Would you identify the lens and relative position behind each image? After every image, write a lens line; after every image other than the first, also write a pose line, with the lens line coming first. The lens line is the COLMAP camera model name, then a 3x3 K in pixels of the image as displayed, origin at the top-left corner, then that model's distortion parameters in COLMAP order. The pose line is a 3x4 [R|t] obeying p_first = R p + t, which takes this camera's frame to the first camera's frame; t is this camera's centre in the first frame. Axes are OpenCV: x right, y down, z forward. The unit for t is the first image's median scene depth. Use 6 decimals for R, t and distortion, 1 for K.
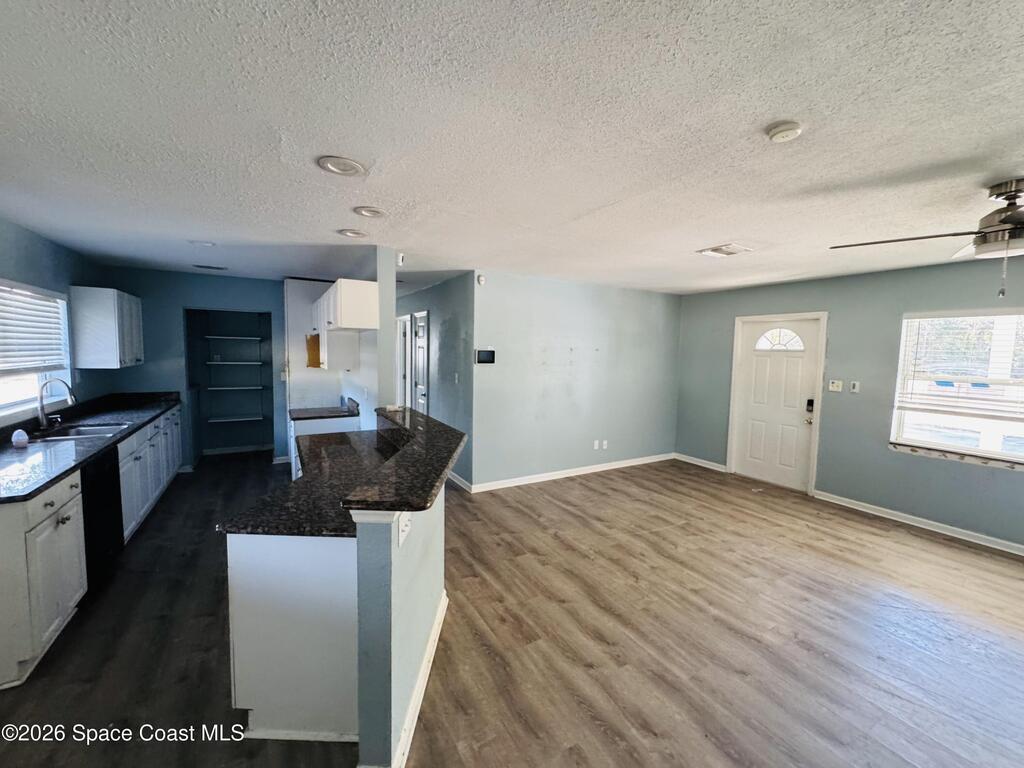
lens RADIAL K [[414.0, 0, 511.5], [0, 414.0, 384.4], [0, 0, 1]] dist [-0.002929, 0.000787]
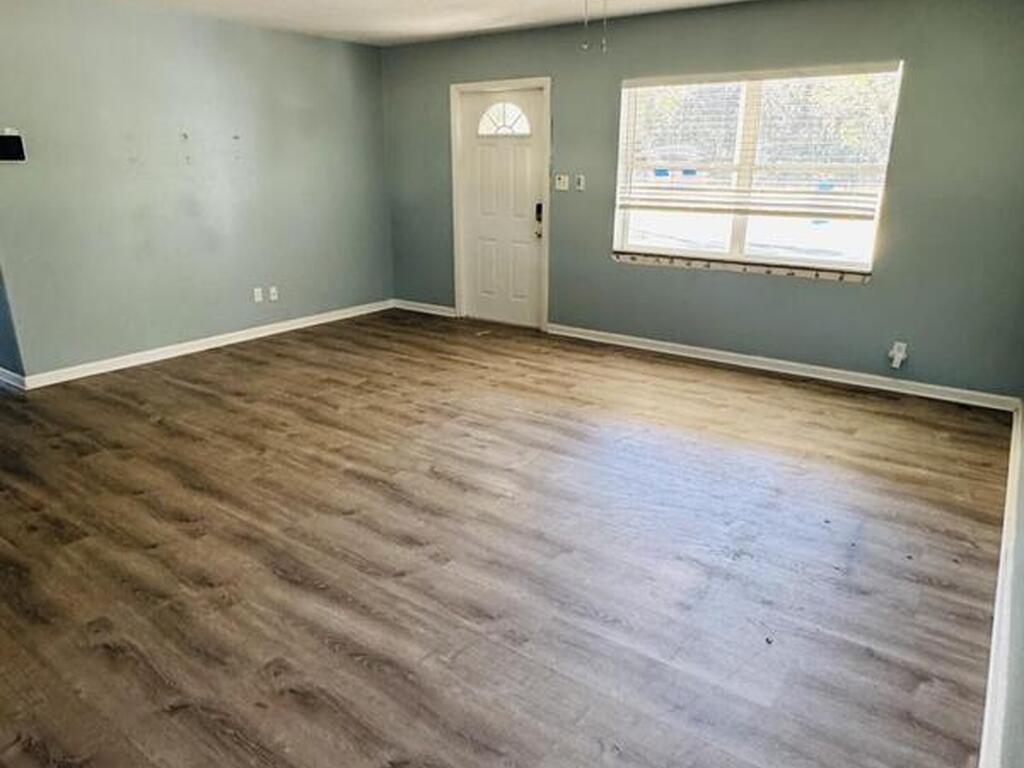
lens RADIAL K [[694.2, 0, 511.8], [0, 694.2, 385.6], [0, 0, 1]] dist [-0.004239, 0.001621]
pose [[0.914280, -0.141915, 0.379410, 0.211765], [0.049973, 0.968984, 0.242019, 0.065315], [-0.401988, -0.202313, 0.893014, -0.217612]]
